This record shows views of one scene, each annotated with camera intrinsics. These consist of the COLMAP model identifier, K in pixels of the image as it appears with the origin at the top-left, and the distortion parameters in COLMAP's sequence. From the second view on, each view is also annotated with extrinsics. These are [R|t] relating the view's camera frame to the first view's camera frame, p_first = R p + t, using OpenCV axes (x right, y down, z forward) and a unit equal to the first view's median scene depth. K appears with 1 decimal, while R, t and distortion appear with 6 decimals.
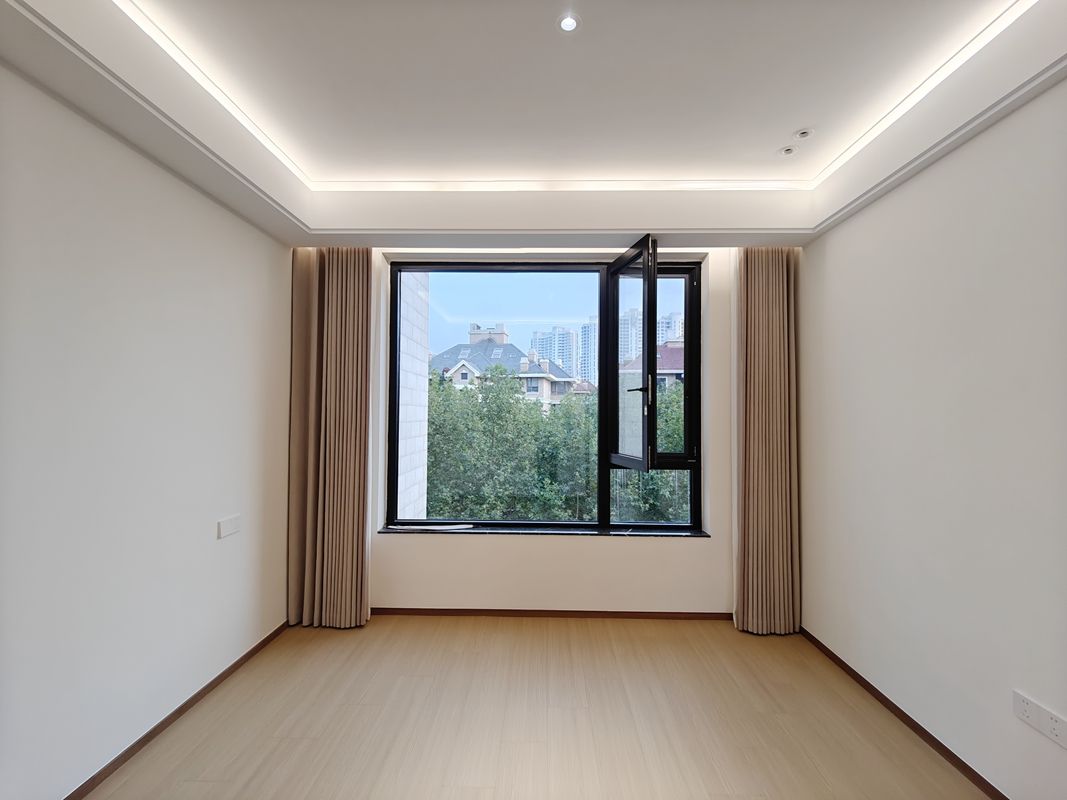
lens RADIAL K [[462.5, 0, 534.1], [0, 462.5, 398.1], [0, 0, 1]] dist [0.002640, -0.004870]
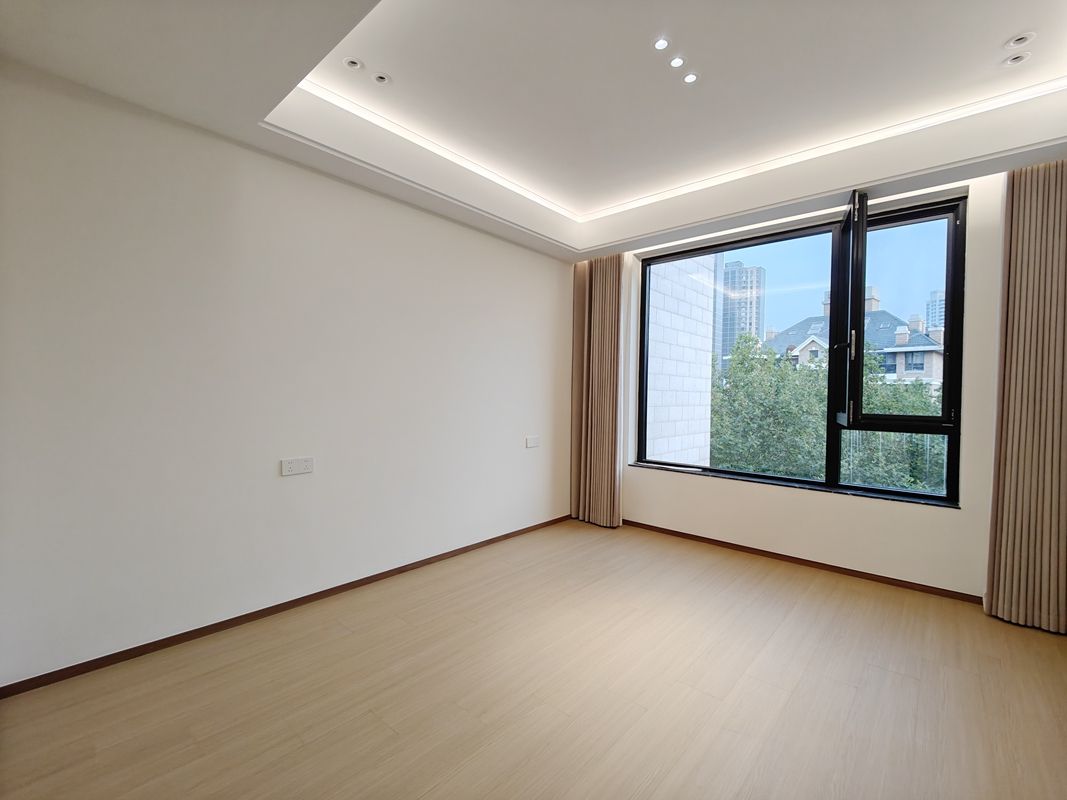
lens RADIAL K [[462.5, 0, 527.0], [0, 462.5, 401.5], [0, 0, 1]] dist [0.002640, -0.004870]
pose [[0.754625, 0.018567, -0.655893, 0.313957], [0.009400, 0.999191, 0.039101, 0.048300], [0.656089, -0.035672, 0.753840, -0.199567]]
